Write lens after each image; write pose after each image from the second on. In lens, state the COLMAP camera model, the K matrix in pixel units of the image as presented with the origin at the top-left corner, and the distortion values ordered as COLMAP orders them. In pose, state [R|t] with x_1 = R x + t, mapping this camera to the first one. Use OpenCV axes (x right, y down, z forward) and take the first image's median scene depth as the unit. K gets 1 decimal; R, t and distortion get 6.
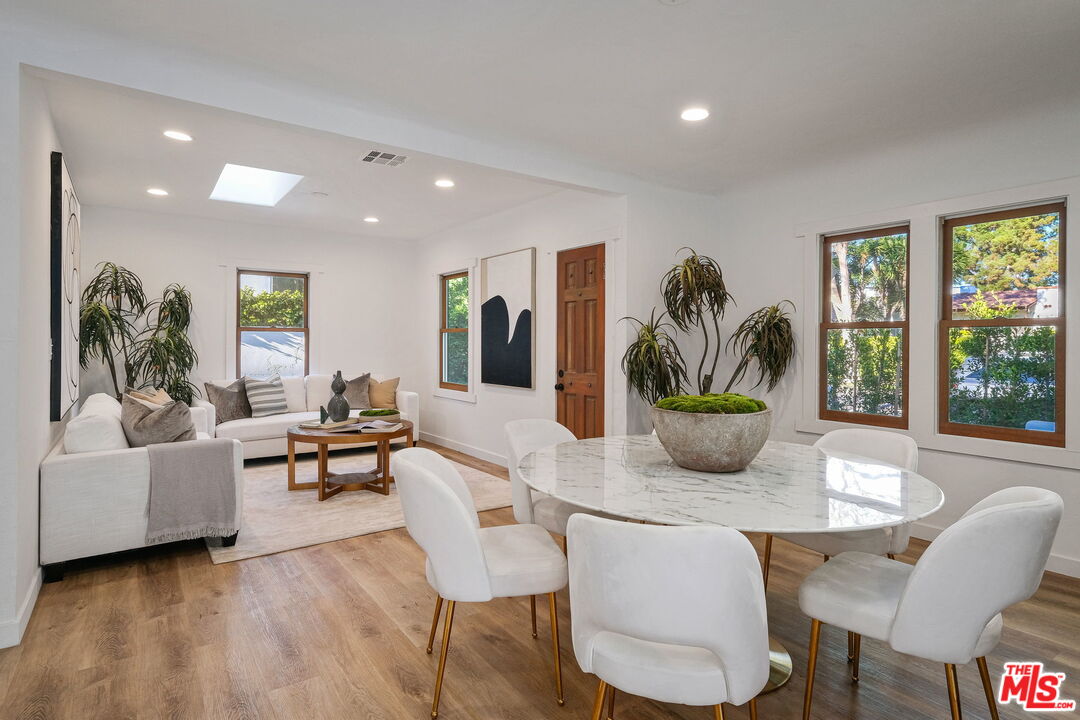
lens RADIAL K [[559.2, 0, 540.8], [0, 559.2, 341.5], [0, 0, 1]] dist [0.002994, 0.000624]
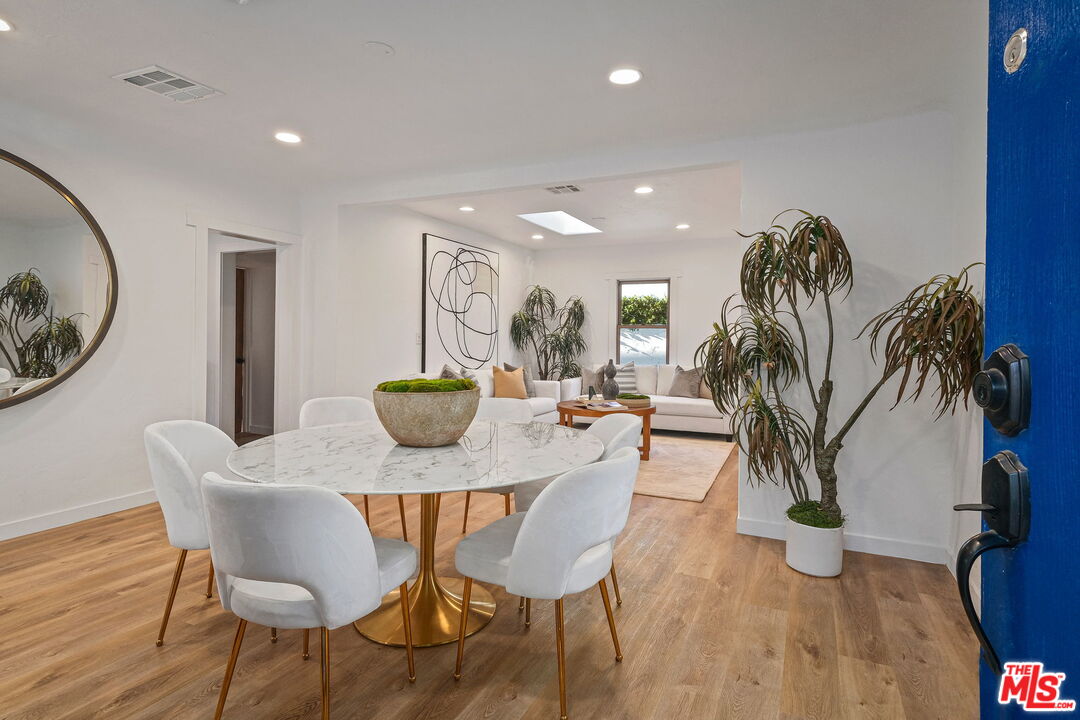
lens RADIAL K [[547.1, 0, 541.1], [0, 547.1, 338.4], [0, 0, 1]] dist [-0.000643, -0.000819]
pose [[0.487620, 0.002598, -0.873052, 0.501950], [-0.007441, 0.999972, -0.001181, 0.008427], [0.873024, 0.007072, 0.487625, 0.225290]]
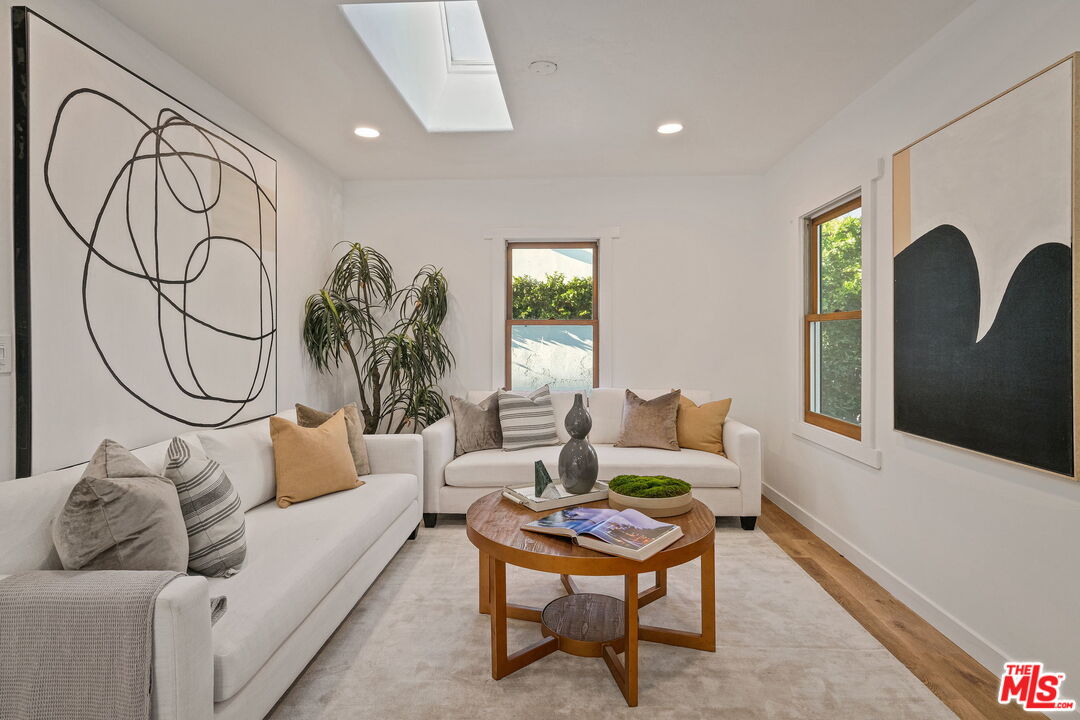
lens RADIAL K [[559.2, 0, 540.8], [0, 559.2, 341.5], [0, 0, 1]] dist [0.002994, 0.000624]
pose [[0.788881, -0.000406, -0.614546, -0.051526], [0.002727, 0.999992, 0.002840, 0.000837], [0.614540, -0.003917, 0.788876, 0.453751]]
